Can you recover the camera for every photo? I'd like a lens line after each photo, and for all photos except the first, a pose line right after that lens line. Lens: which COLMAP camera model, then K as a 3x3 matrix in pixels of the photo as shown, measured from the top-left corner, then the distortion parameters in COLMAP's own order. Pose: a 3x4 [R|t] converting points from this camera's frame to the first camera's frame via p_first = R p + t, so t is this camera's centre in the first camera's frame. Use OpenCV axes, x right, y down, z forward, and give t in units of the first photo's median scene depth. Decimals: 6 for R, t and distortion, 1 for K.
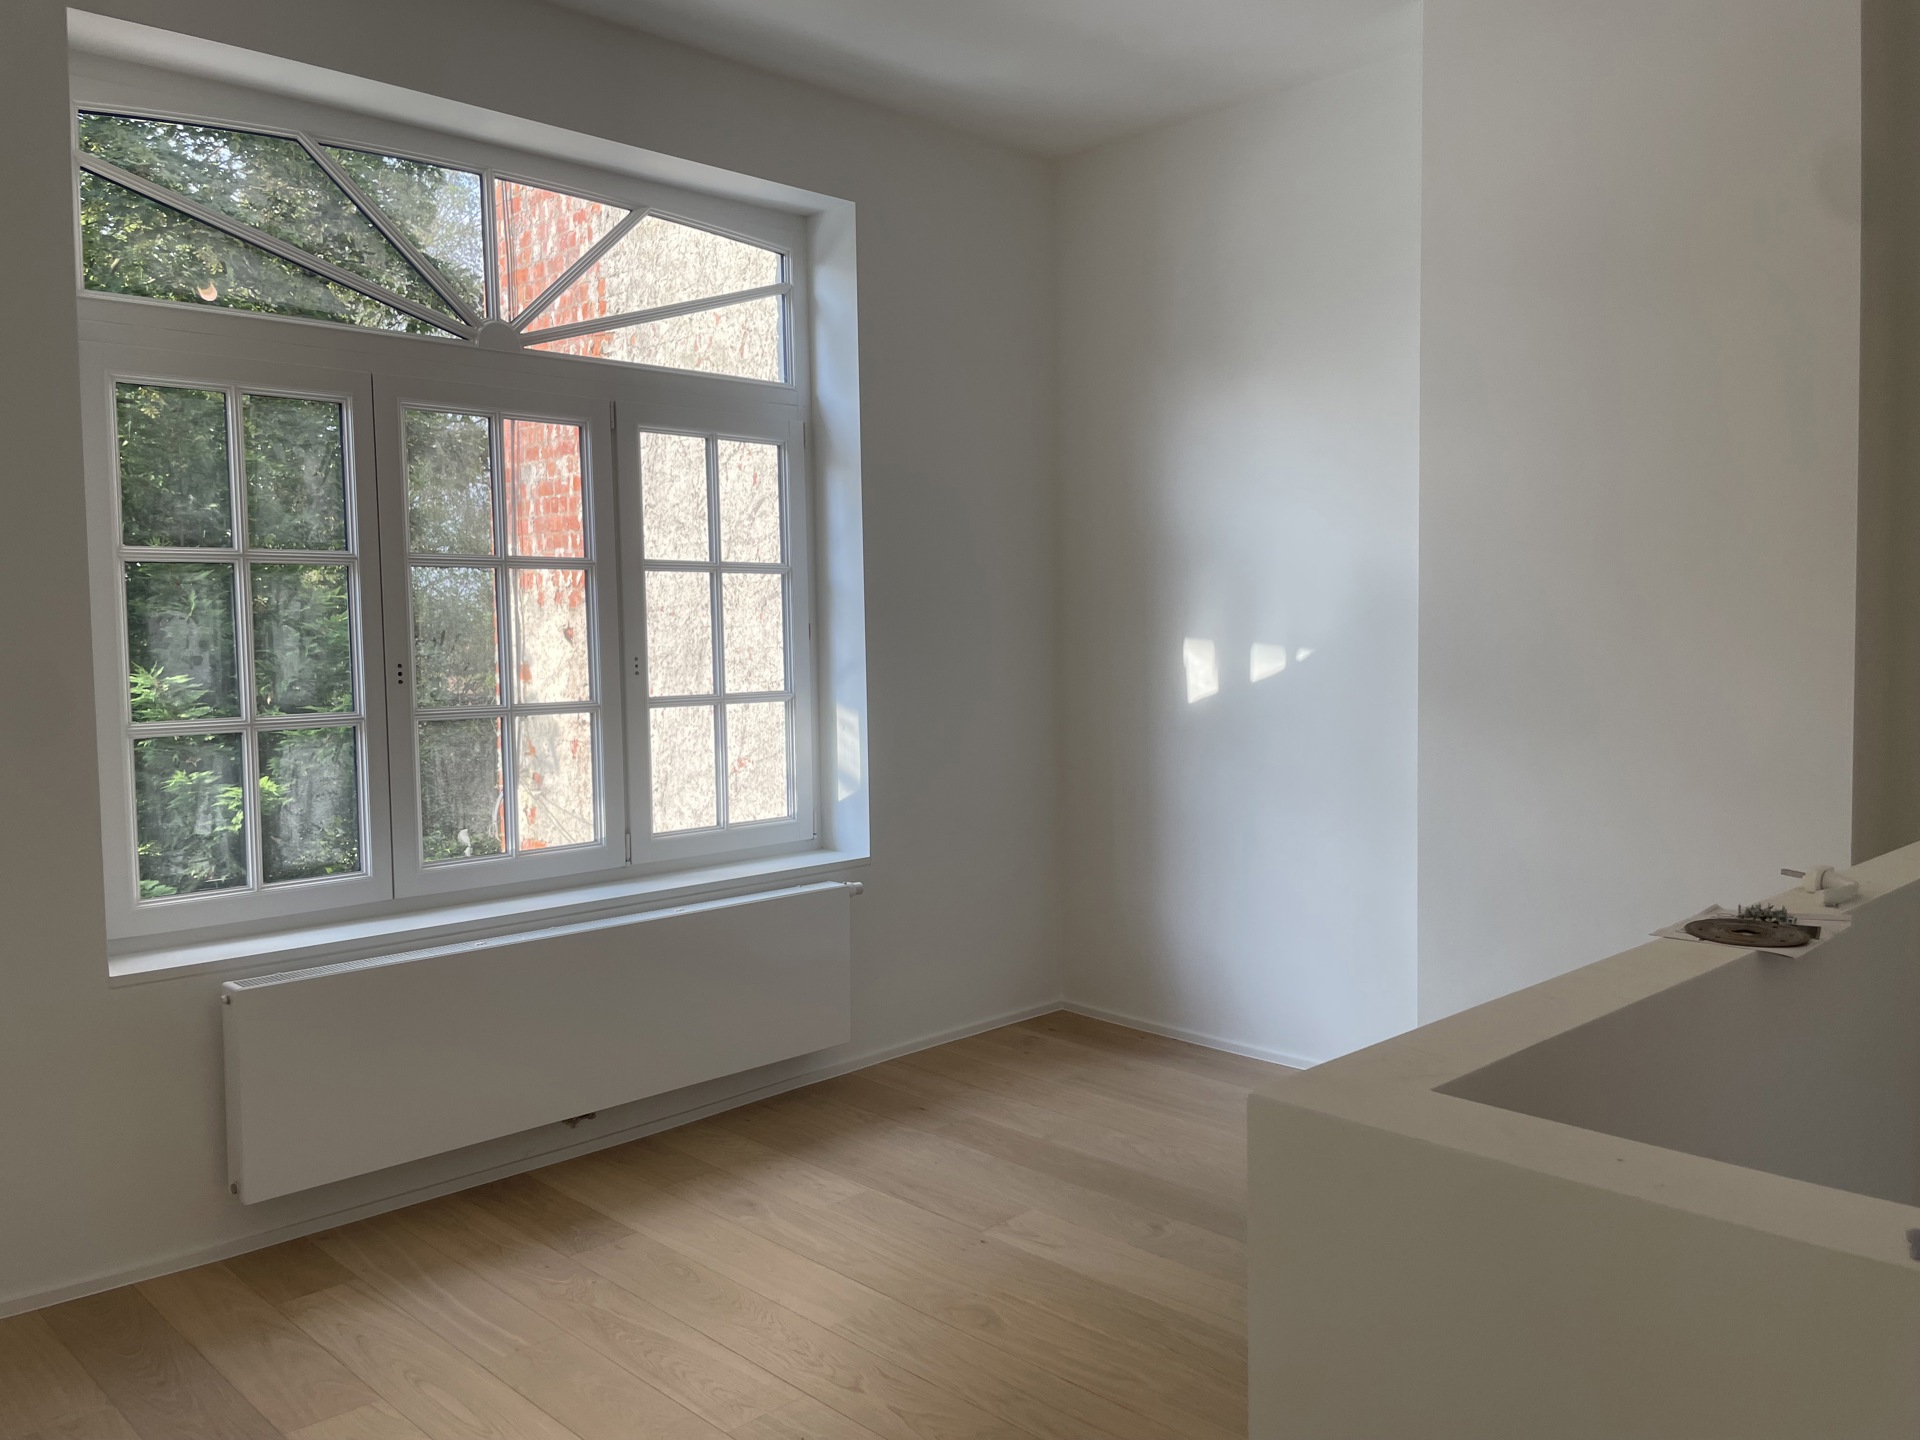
lens RADIAL K [[1451.1, 0, 960.0], [0, 1451.1, 720.0], [0, 0, 1]] dist [0.033629, -0.054104]
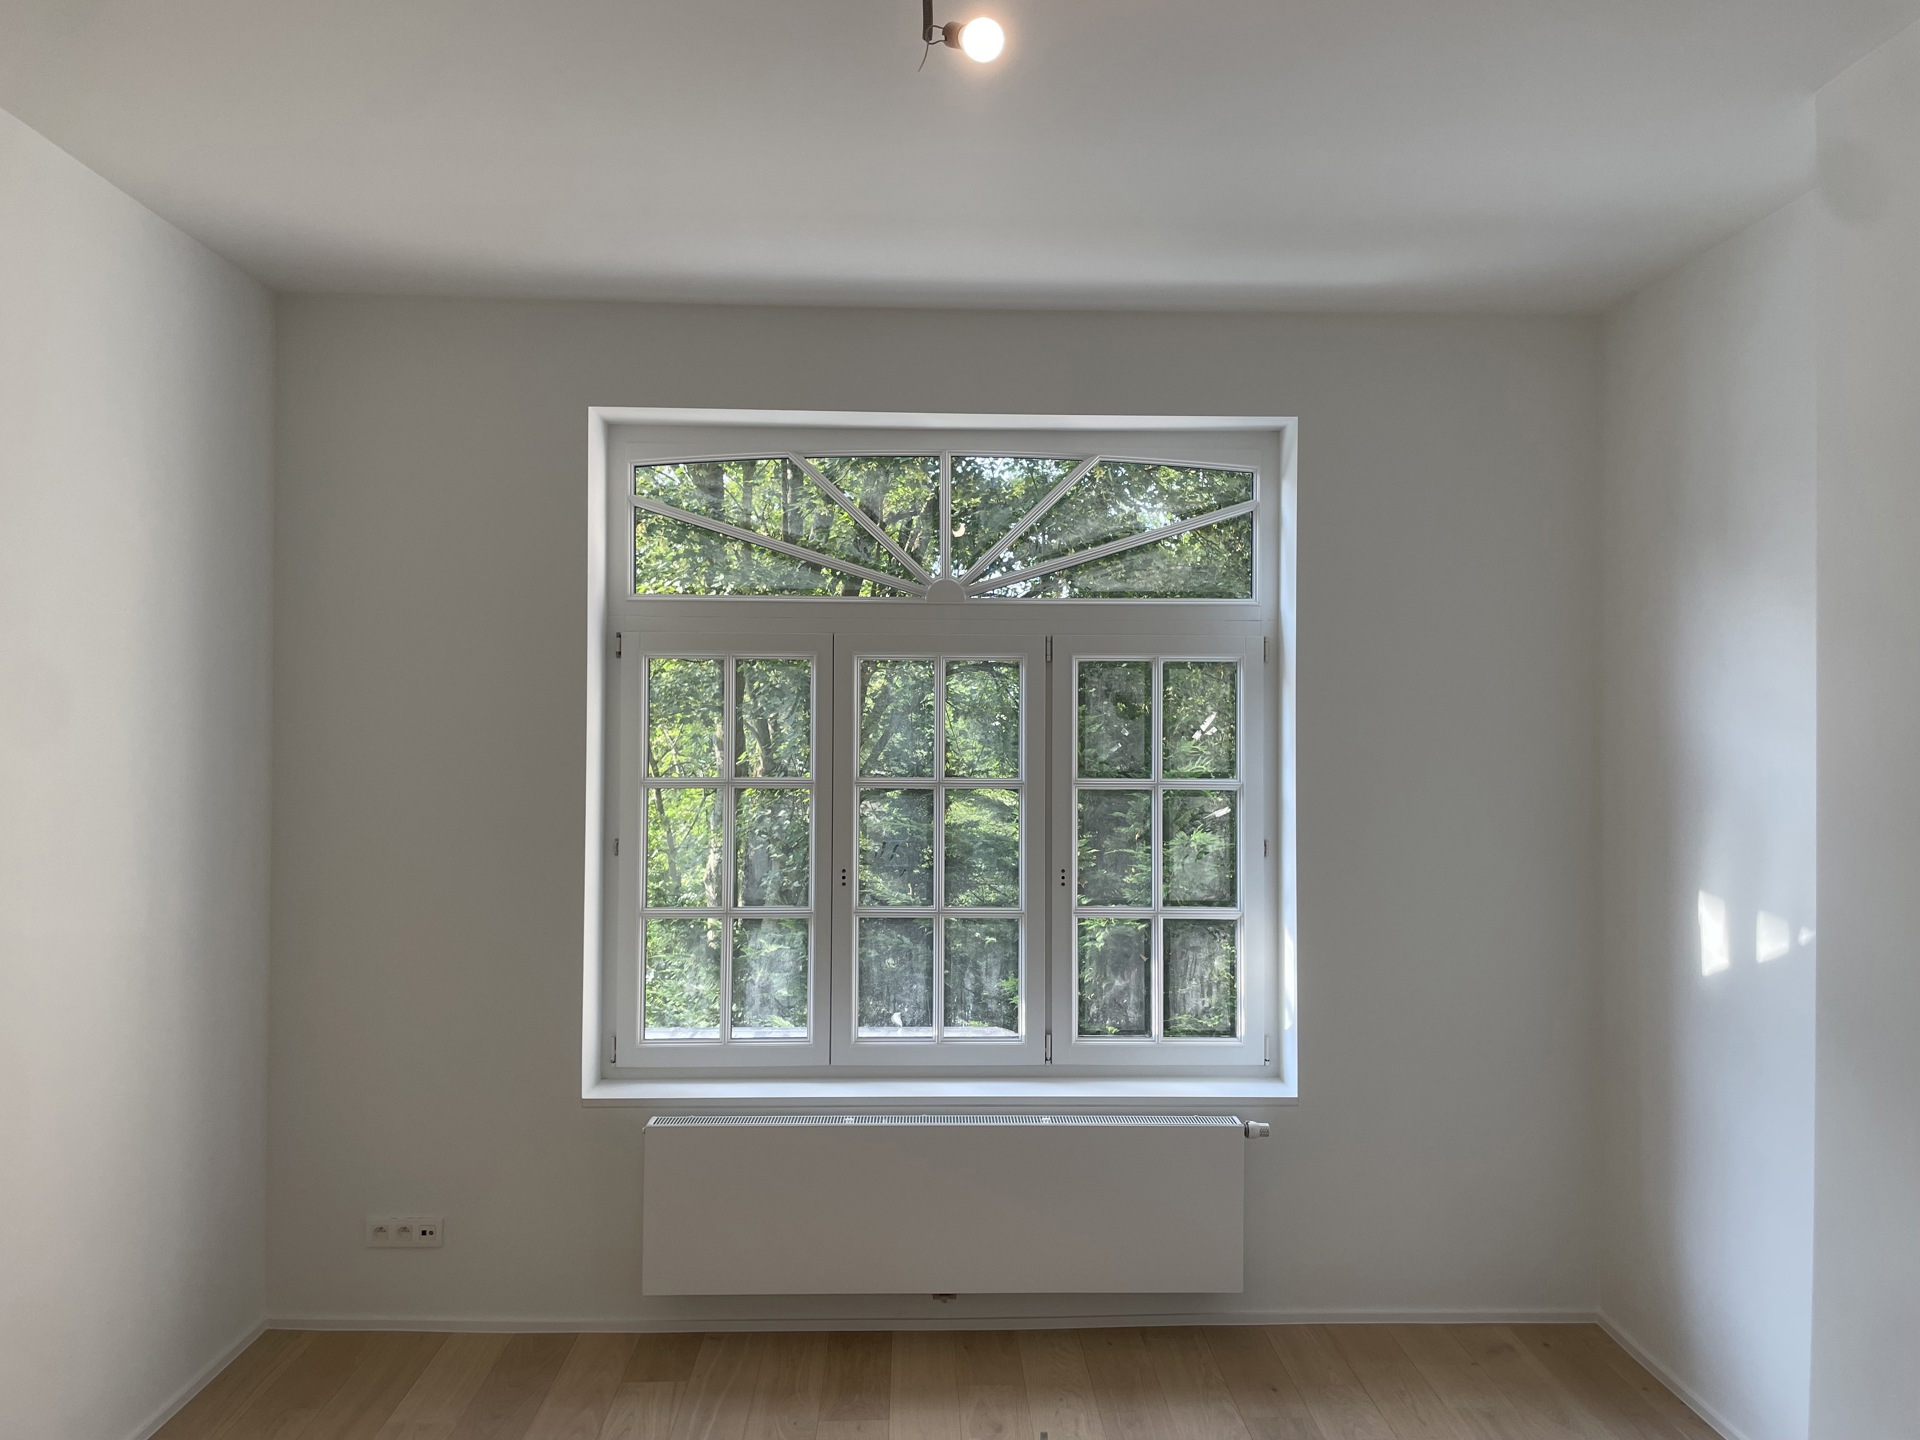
lens RADIAL K [[1469.5, 0, 960.0], [0, 1469.5, 720.0], [0, 0, 1]] dist [0.092235, -0.116023]
pose [[0.732231, 0.014714, -0.680898, 0.496545], [-0.056215, 0.997661, -0.038894, -0.115258], [0.678733, 0.066756, 0.731345, 0.154270]]
